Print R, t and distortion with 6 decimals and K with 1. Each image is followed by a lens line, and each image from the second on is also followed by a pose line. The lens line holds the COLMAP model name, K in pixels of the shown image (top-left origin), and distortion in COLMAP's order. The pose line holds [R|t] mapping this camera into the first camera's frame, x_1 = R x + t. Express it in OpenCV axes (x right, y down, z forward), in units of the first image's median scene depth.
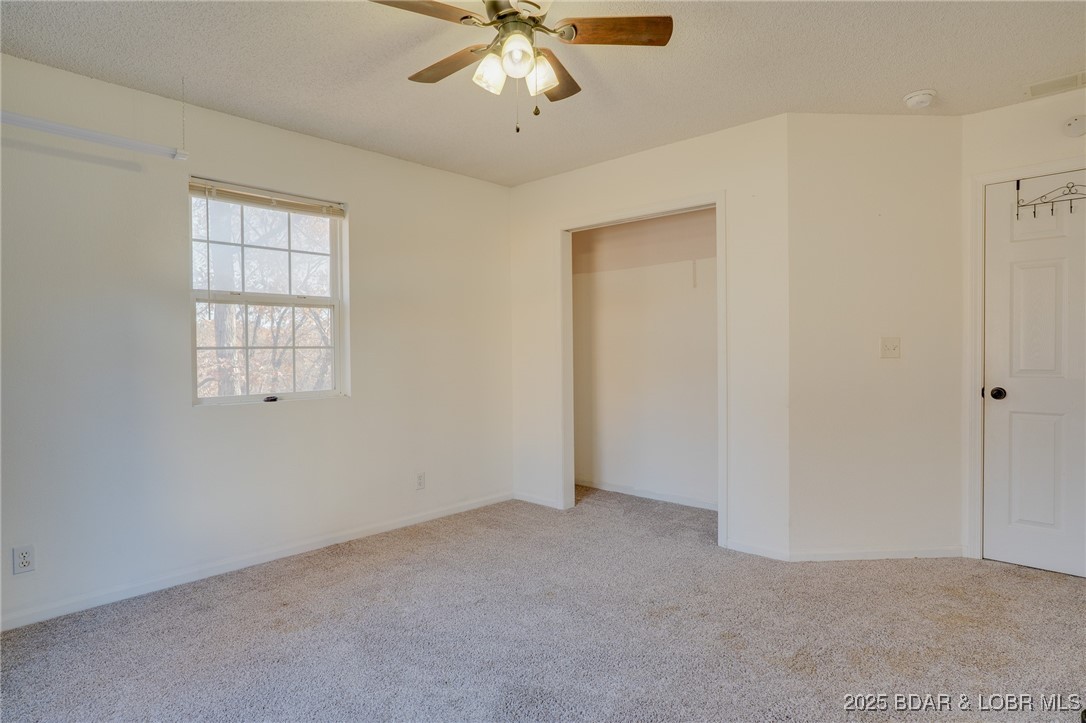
lens RADIAL K [[593.0, 0, 543.0], [0, 593.0, 361.5], [0, 0, 1]] dist [-0.057400, 0.037067]
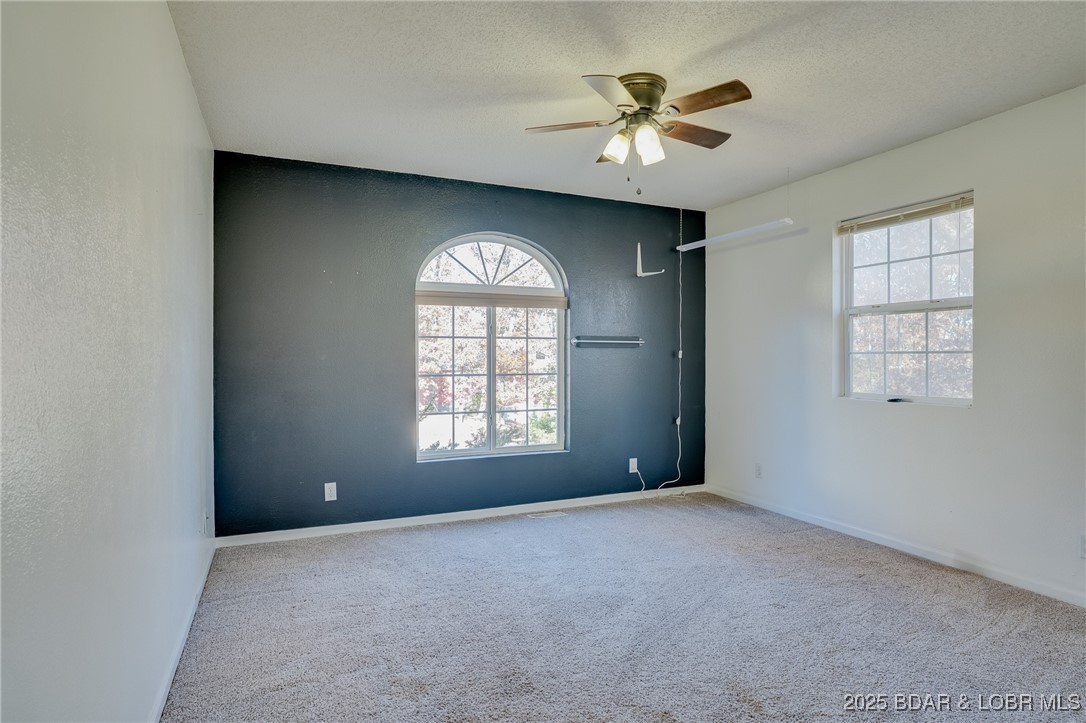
lens RADIAL K [[593.0, 0, 543.0], [0, 593.0, 361.5], [0, 0, 1]] dist [-0.057400, 0.037067]
pose [[-0.393701, 0.018034, -0.919061, 0.774617], [-0.015534, 0.999534, 0.026268, -0.025548], [0.919107, 0.024618, -0.393238, 0.811248]]
